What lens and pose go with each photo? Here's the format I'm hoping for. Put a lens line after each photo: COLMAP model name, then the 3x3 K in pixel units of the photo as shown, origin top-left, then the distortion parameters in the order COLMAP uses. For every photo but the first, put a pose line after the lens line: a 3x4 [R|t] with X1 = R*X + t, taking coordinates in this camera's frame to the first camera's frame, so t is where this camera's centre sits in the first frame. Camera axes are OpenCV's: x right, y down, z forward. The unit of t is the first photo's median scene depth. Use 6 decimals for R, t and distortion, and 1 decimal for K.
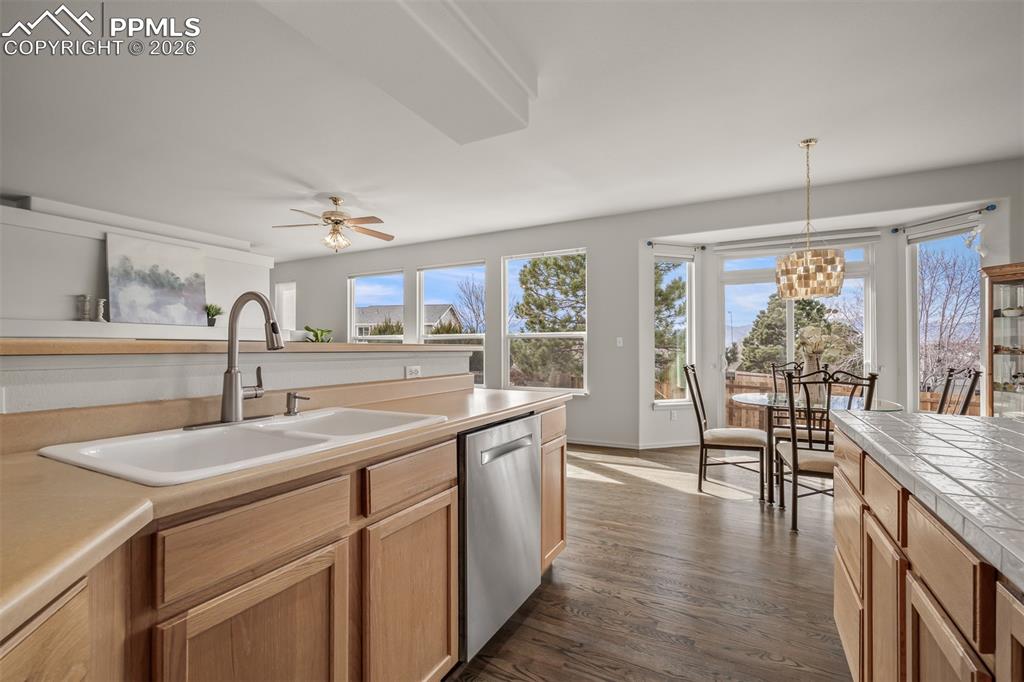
lens RADIAL K [[453.2, 0, 511.6], [0, 453.2, 345.5], [0, 0, 1]] dist [0.001349, 0.000407]
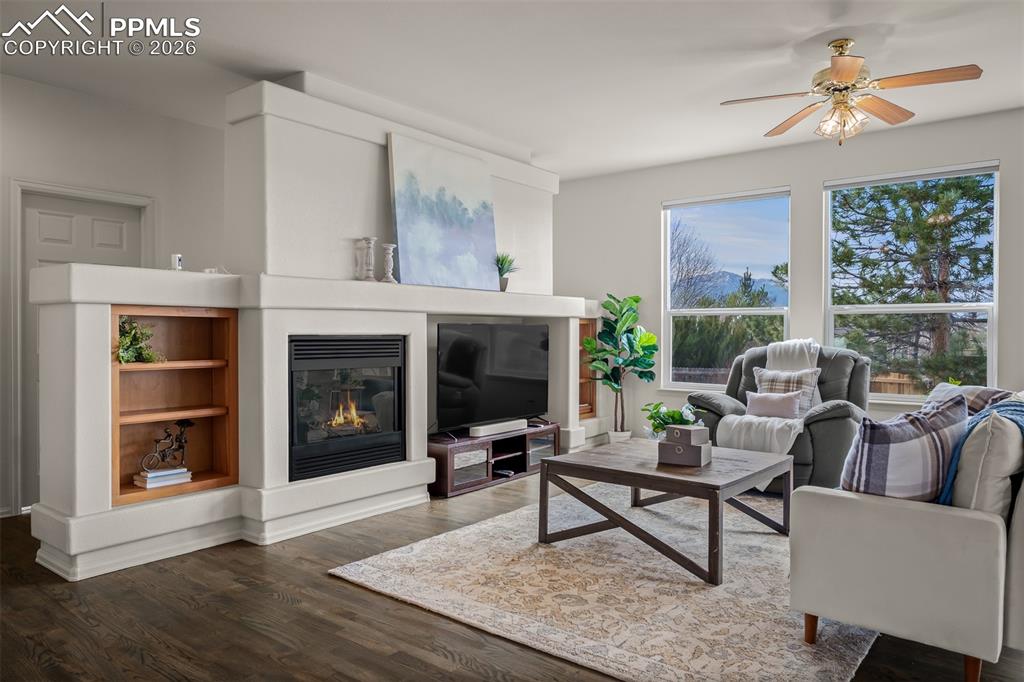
lens RADIAL K [[672.6, 0, 515.3], [0, 672.6, 343.4], [0, 0, 1]] dist [0.000085, -0.003084]
pose [[0.985896, 0.008985, -0.167117, -0.636247], [-0.004257, 0.999581, 0.028627, 0.000913], [0.167304, -0.027512, 0.985521, 0.169983]]
